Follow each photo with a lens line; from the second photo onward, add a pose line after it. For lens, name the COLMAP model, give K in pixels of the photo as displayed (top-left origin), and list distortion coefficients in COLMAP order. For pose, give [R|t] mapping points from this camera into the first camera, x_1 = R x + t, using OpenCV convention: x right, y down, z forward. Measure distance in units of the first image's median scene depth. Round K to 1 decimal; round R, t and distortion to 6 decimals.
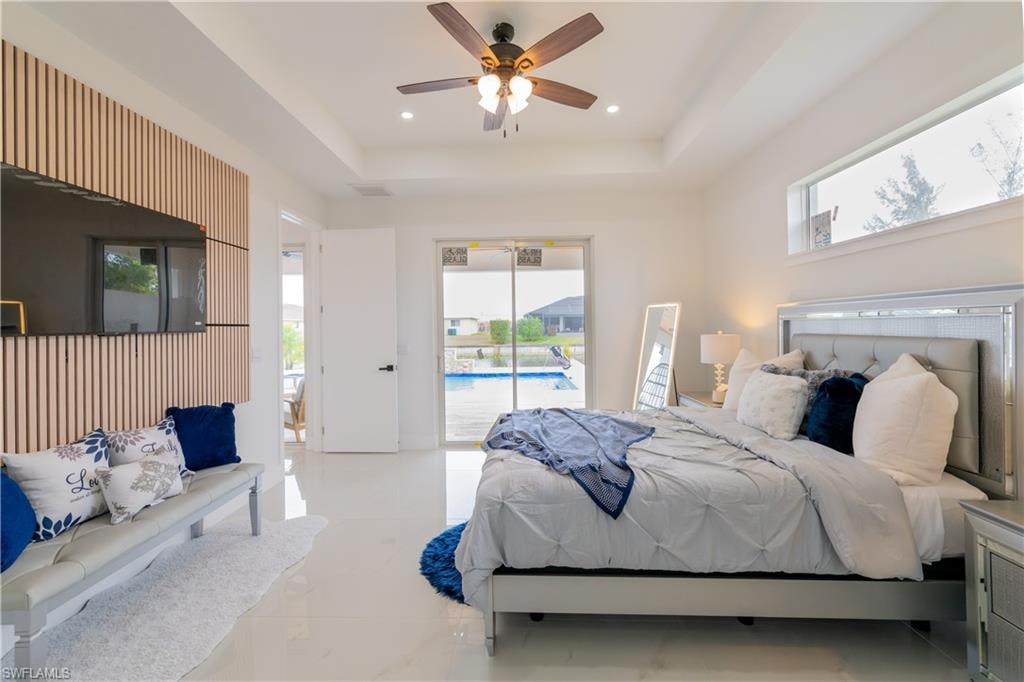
lens RADIAL K [[415.7, 0, 511.8], [0, 415.7, 323.9], [0, 0, 1]] dist [0.000103, -0.000019]
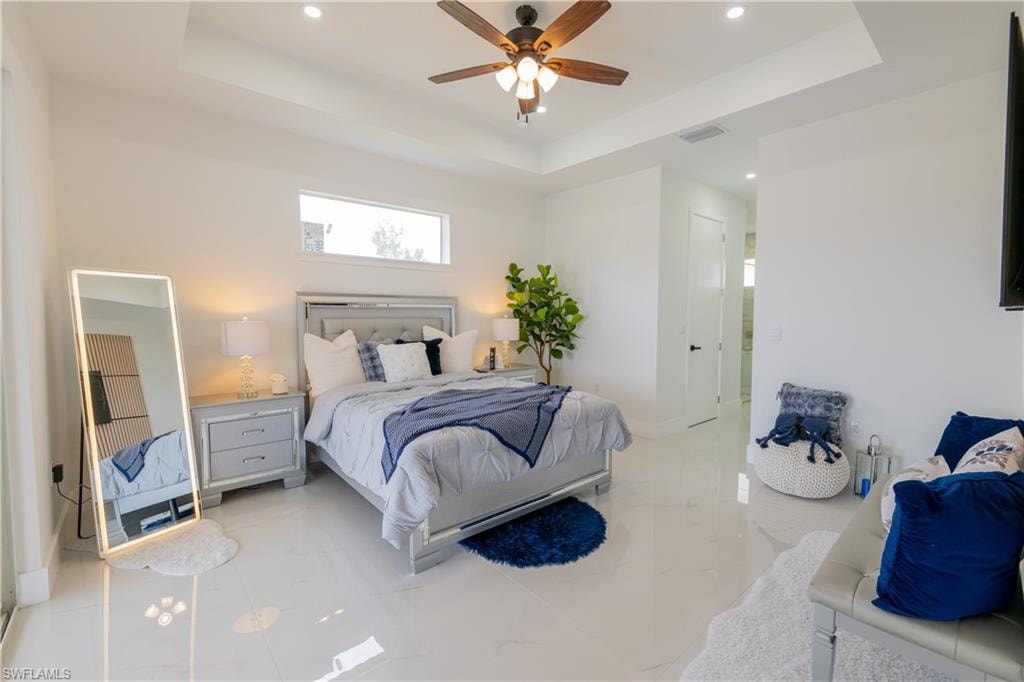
lens RADIAL K [[425.3, 0, 516.9], [0, 425.3, 339.1], [0, 0, 1]] dist [0.000996, -0.000030]
pose [[-0.672824, -0.032707, 0.739079, -0.662749], [0.002507, 0.998916, 0.046489, 0.029812], [-0.739798, 0.033132, -0.672013, 1.476825]]
